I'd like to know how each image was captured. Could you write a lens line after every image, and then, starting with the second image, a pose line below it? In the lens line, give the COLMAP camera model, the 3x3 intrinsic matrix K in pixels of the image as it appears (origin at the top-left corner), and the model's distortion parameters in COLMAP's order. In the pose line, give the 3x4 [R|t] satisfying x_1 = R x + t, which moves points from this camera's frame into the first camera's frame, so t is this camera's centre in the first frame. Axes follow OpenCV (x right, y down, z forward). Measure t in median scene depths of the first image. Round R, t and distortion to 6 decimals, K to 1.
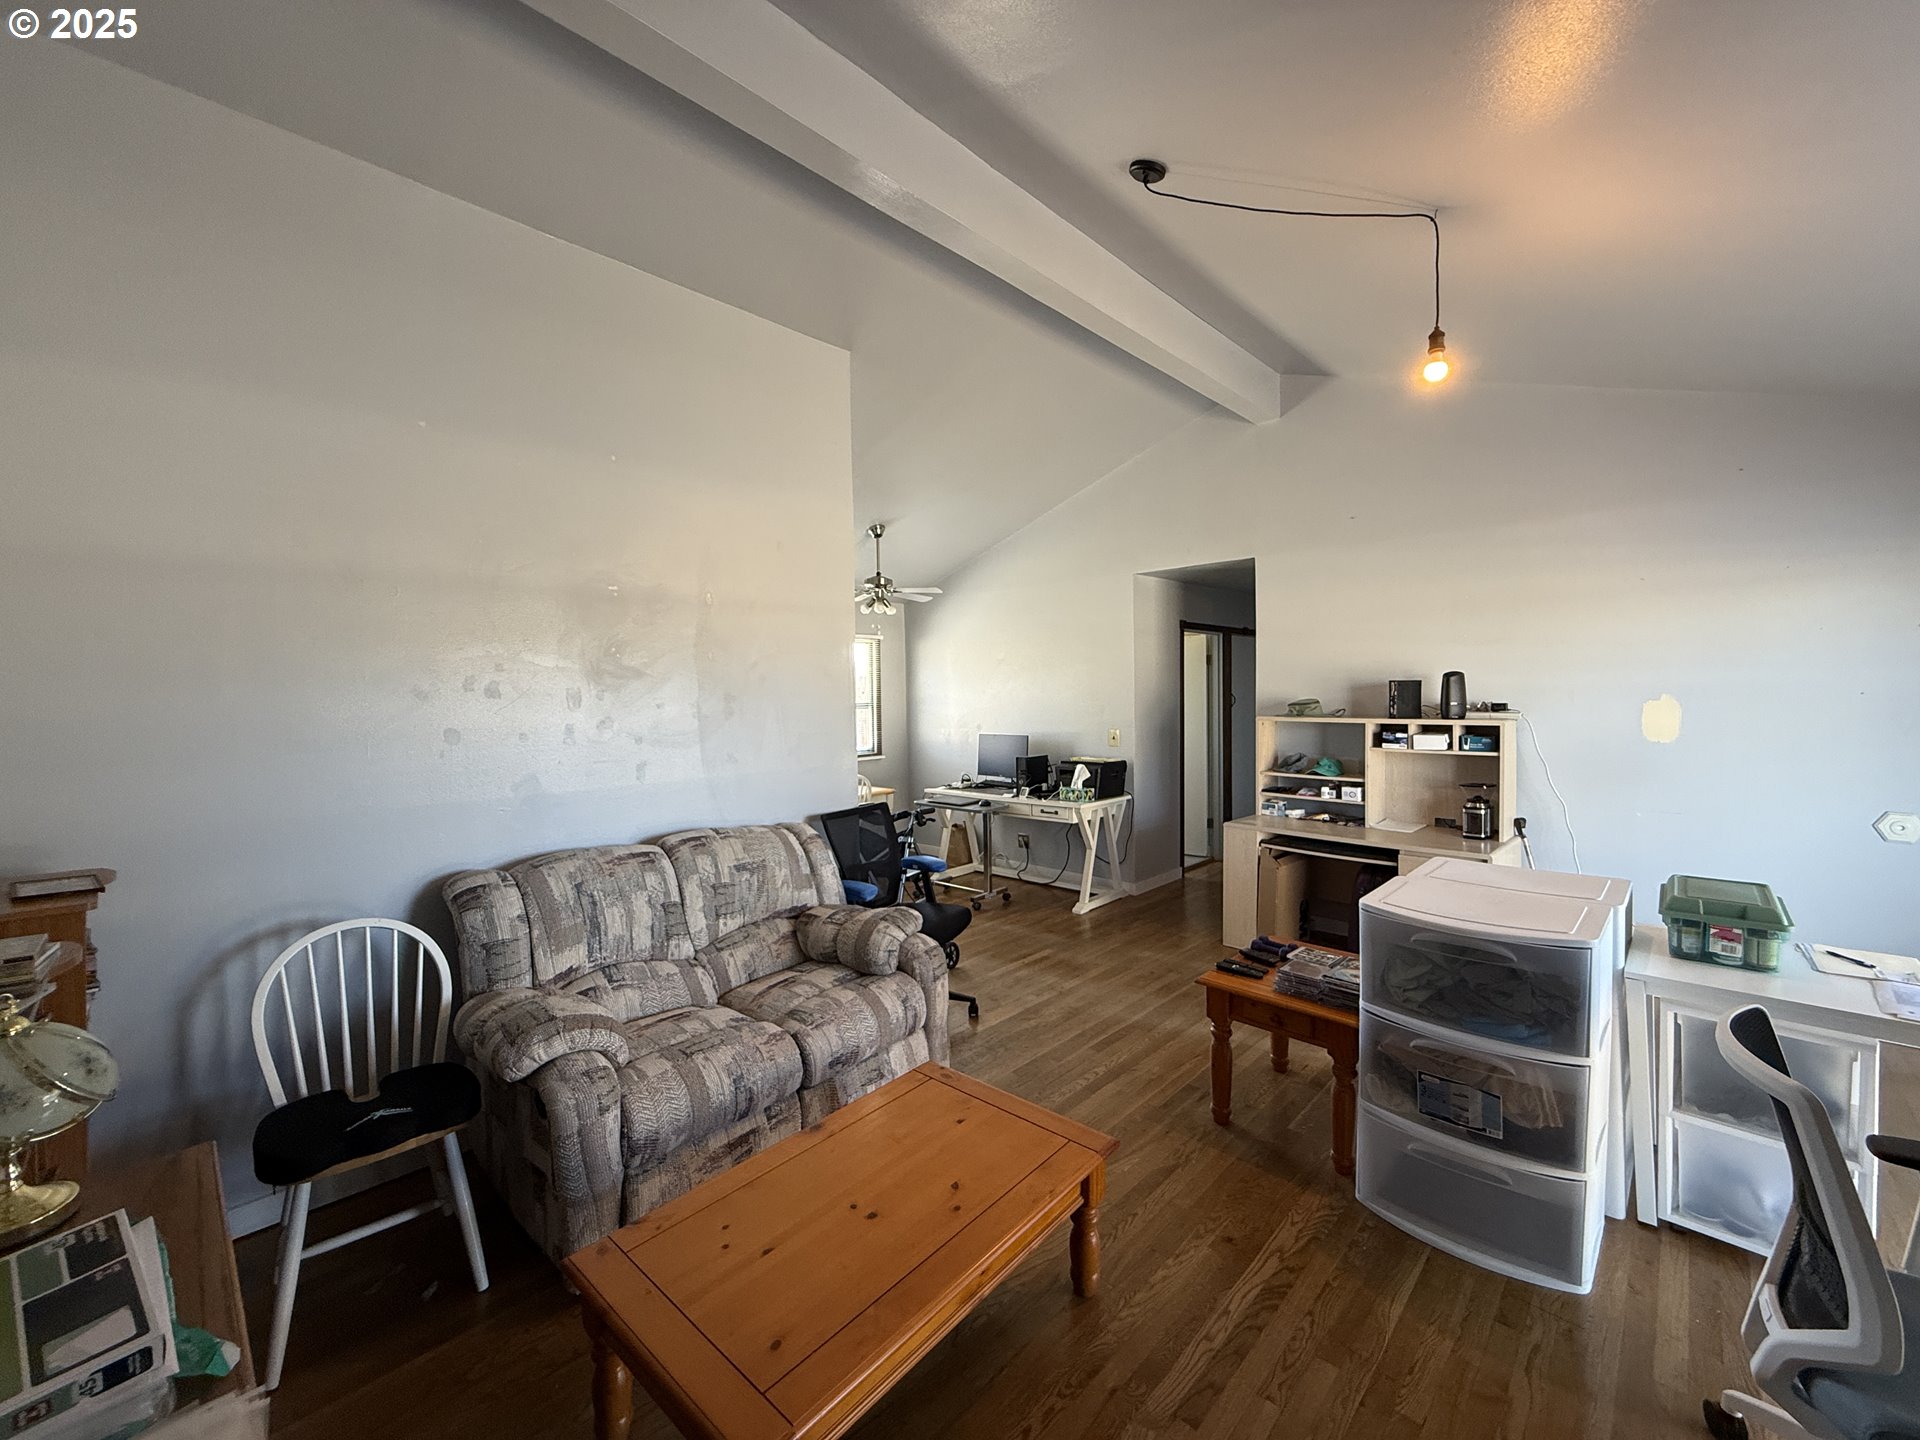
lens RADIAL K [[762.7, 0, 970.6], [0, 762.7, 716.9], [0, 0, 1]] dist [0.001779, -0.000203]
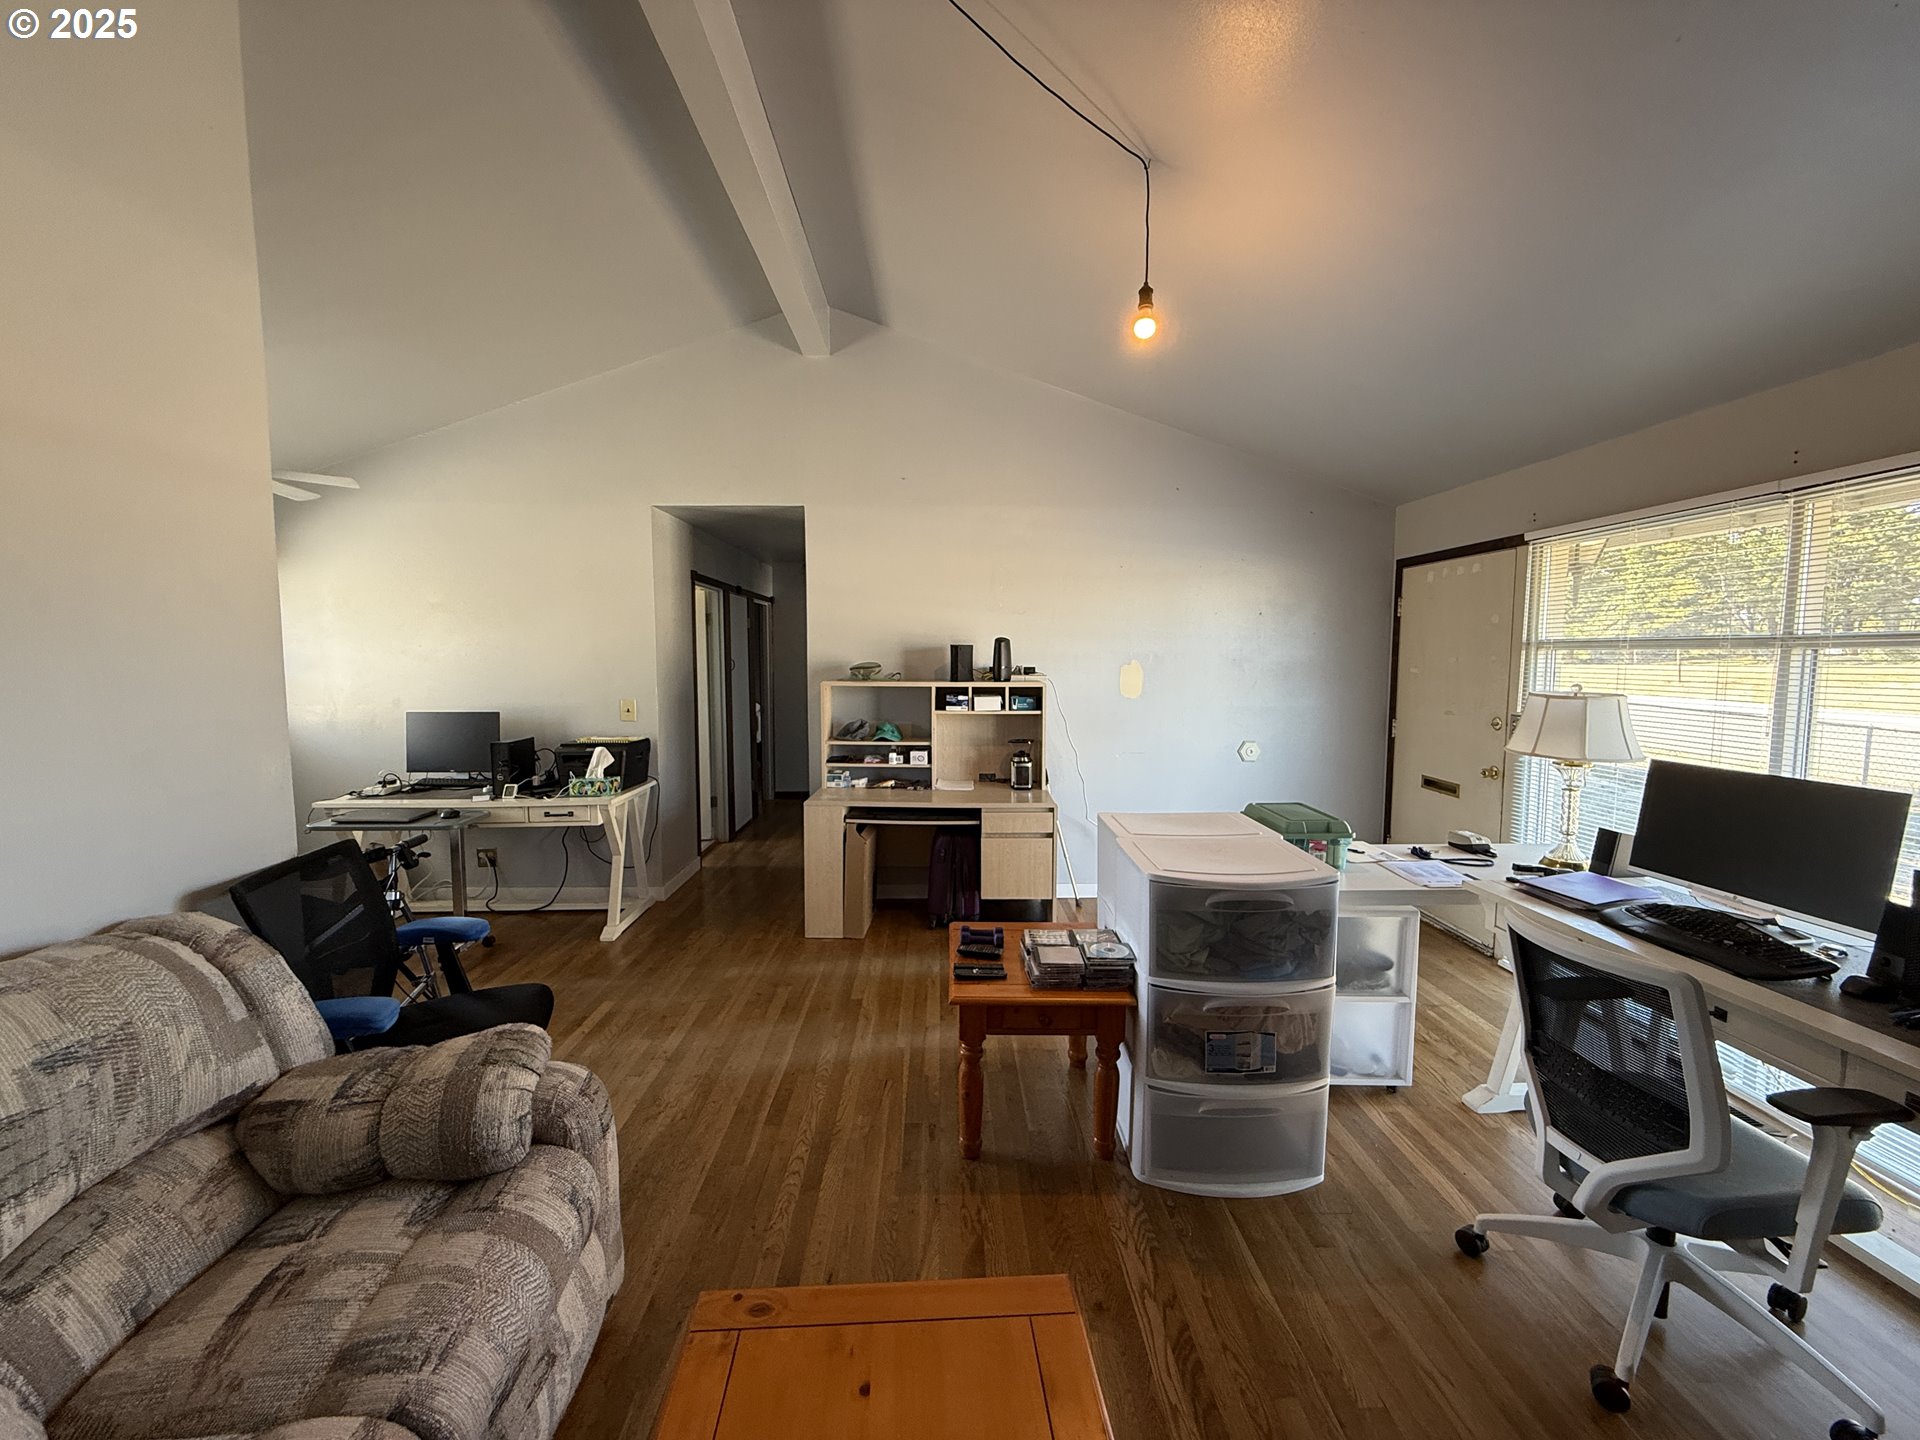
lens RADIAL K [[762.7, 0, 970.6], [0, 762.7, 716.9], [0, 0, 1]] dist [0.001779, -0.000203]
pose [[0.718562, -0.041967, 0.694195, -0.152669], [0.012497, 0.998796, 0.047445, 0.000953], [-0.695351, -0.025417, 0.718221, 0.252579]]
